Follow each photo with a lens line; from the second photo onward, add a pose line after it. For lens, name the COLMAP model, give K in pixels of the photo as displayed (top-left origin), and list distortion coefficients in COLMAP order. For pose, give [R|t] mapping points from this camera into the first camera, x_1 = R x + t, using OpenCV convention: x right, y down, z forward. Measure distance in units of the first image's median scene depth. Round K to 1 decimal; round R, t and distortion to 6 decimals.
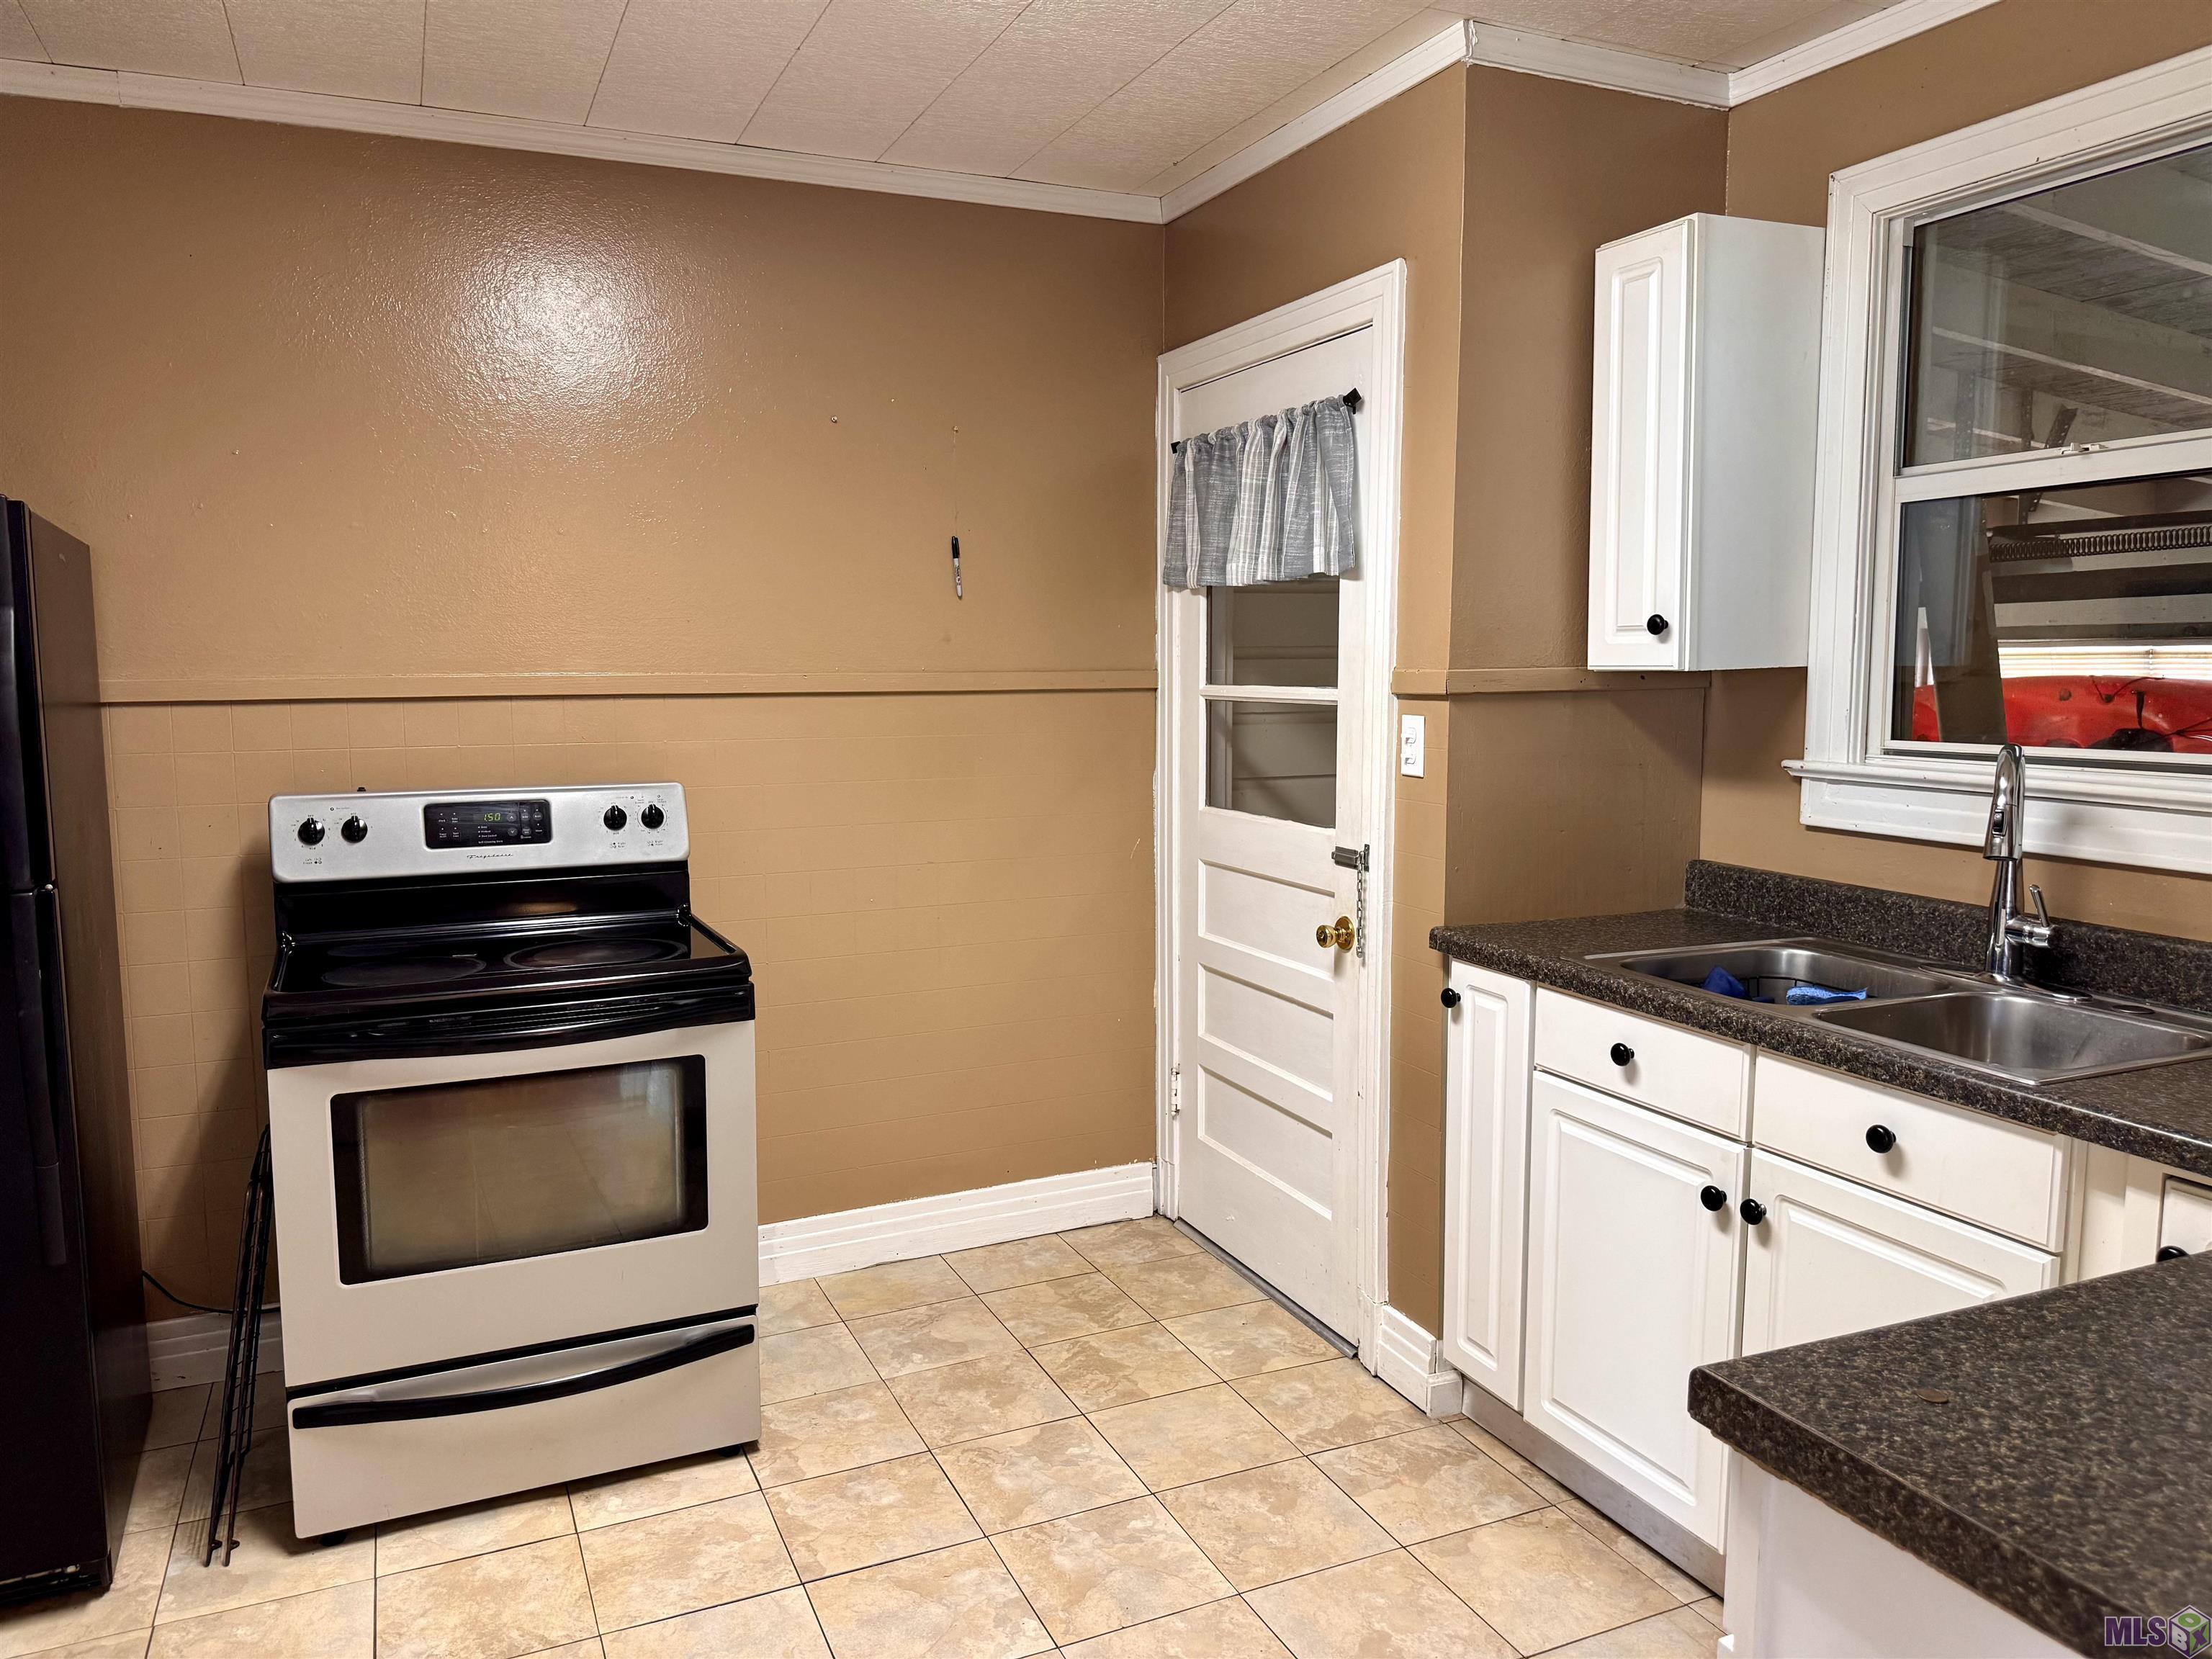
lens RADIAL K [[1606.9, 0, 1106.0], [0, 1606.9, 829.5], [0, 0, 1]] dist [0.077042, -0.066955]
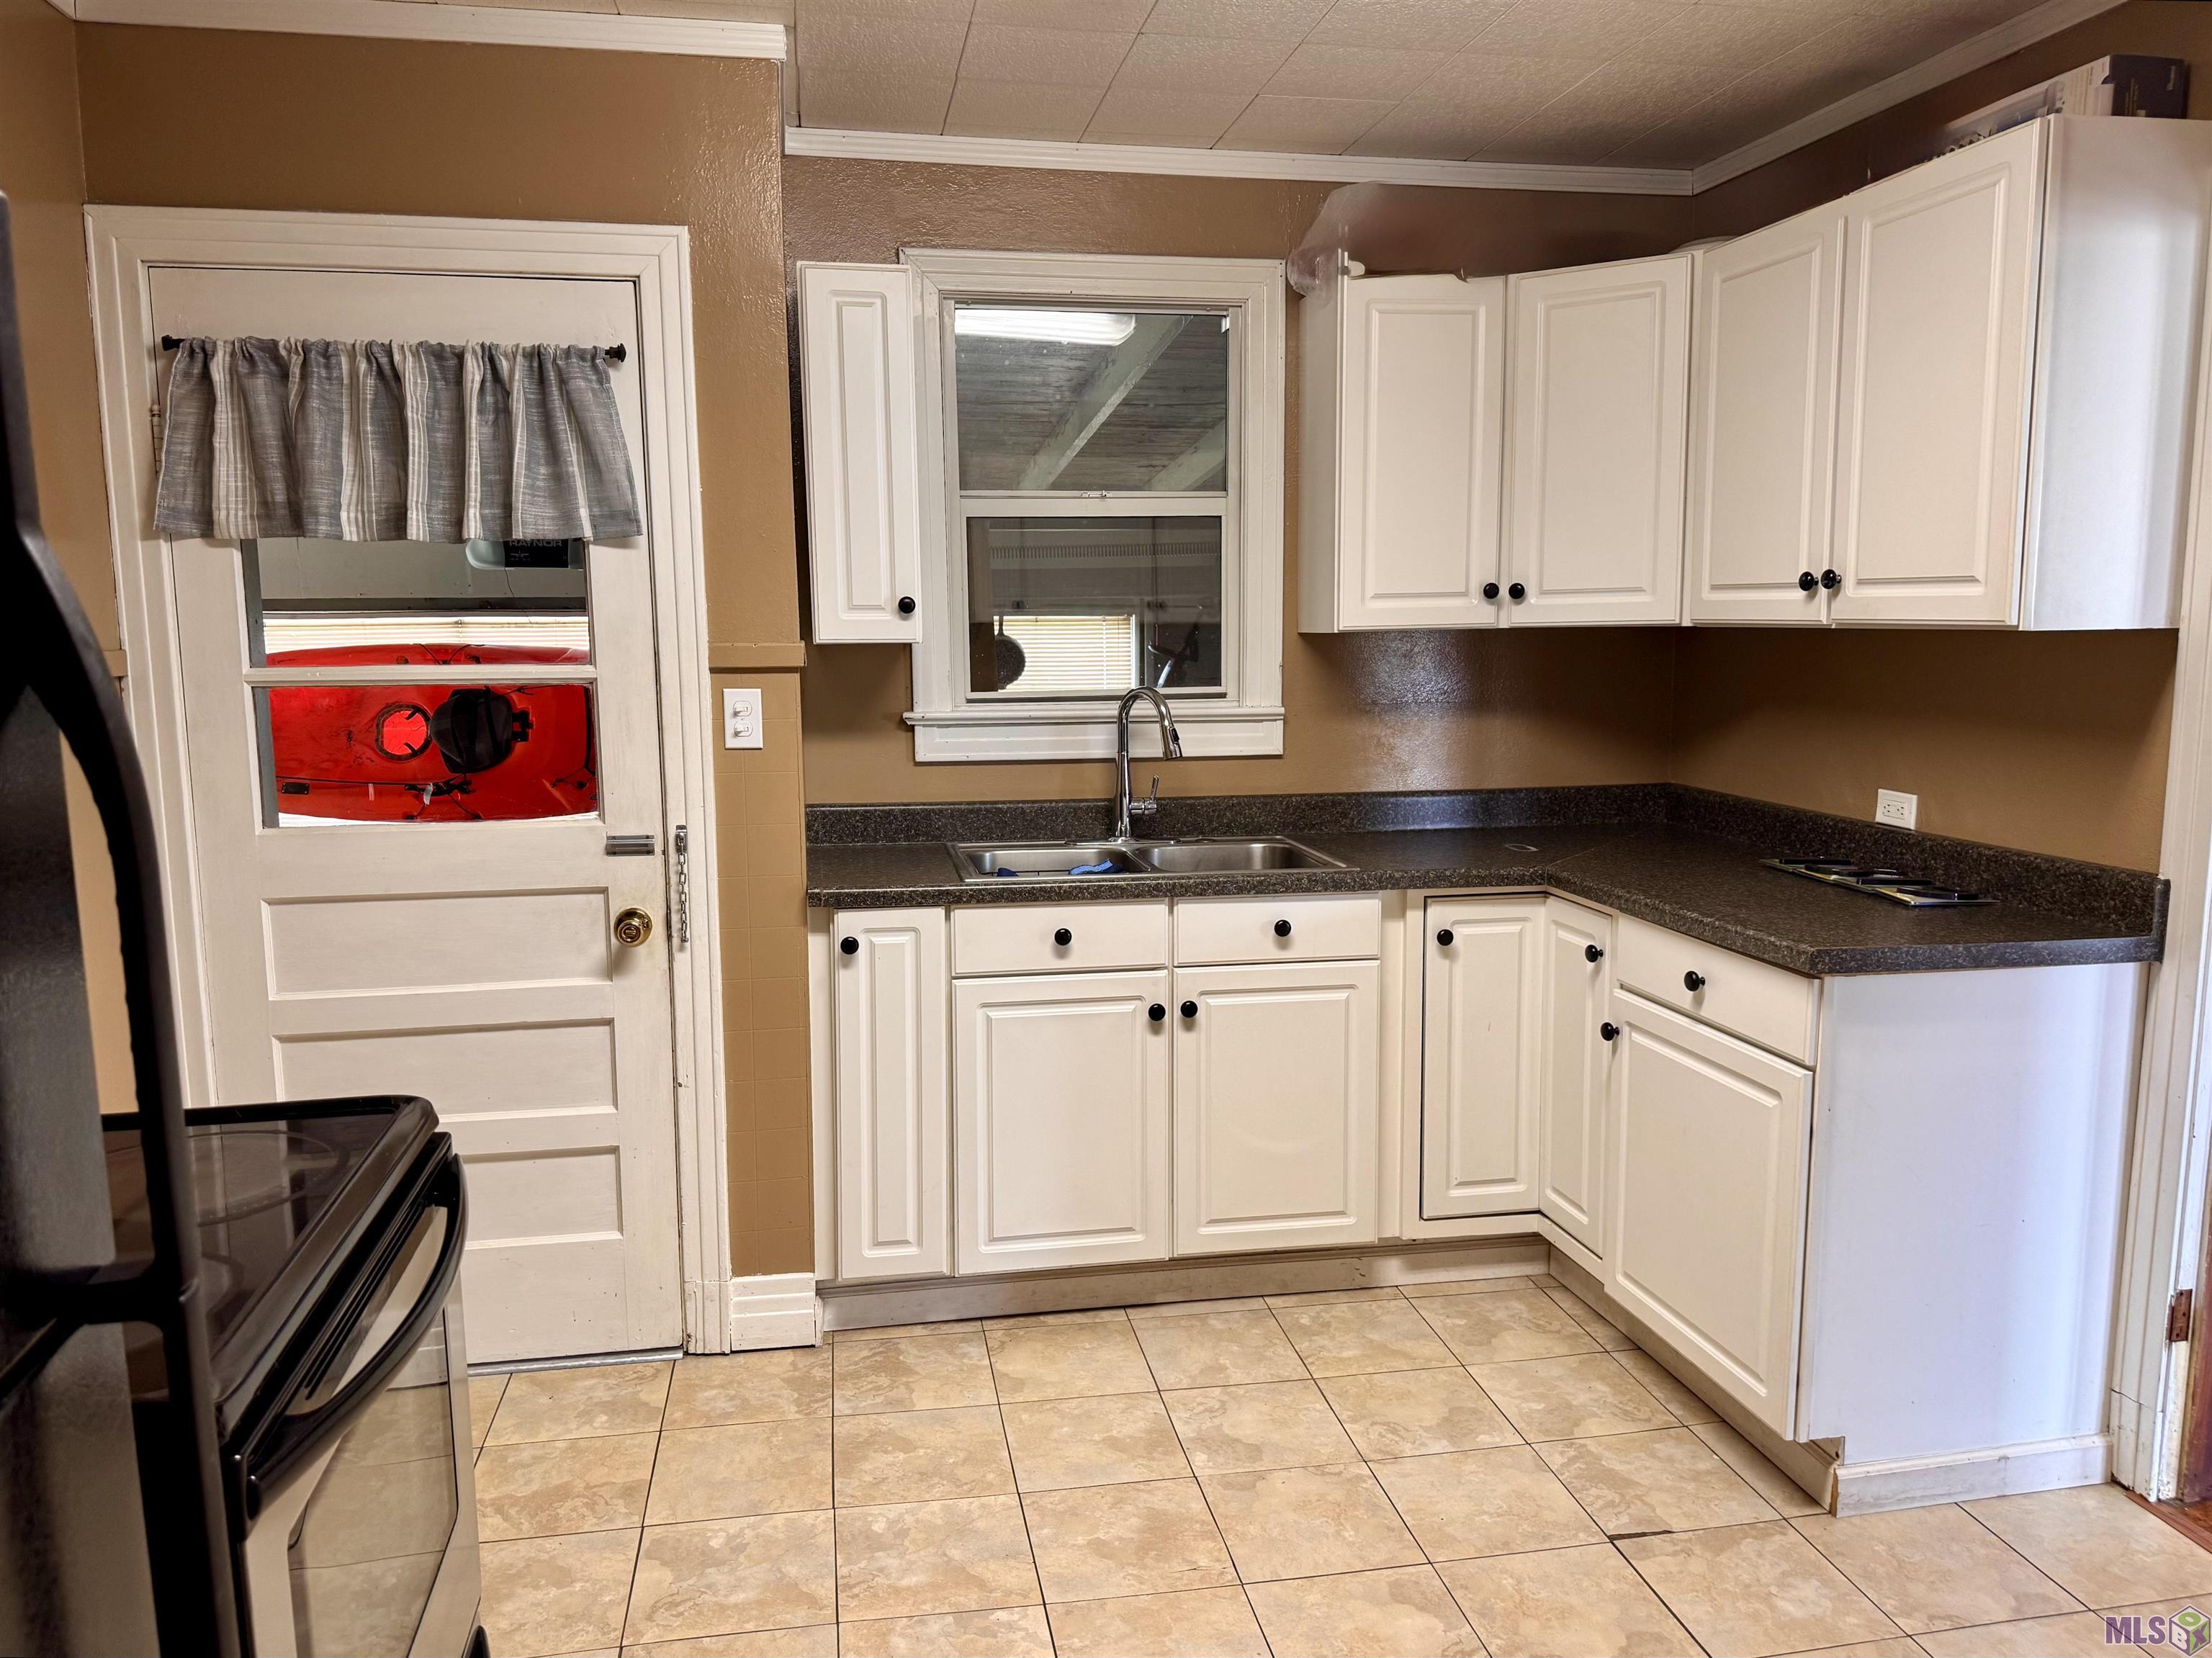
lens RADIAL K [[1606.8, 0, 1106.0], [0, 1606.8, 829.0], [0, 0, 1]] dist [0.077042, -0.066955]
pose [[0.234017, -0.123307, 0.964381, -0.781521], [0.113218, 0.988632, 0.098934, -0.060468], [-0.965618, 0.086033, 0.245318, 0.558676]]
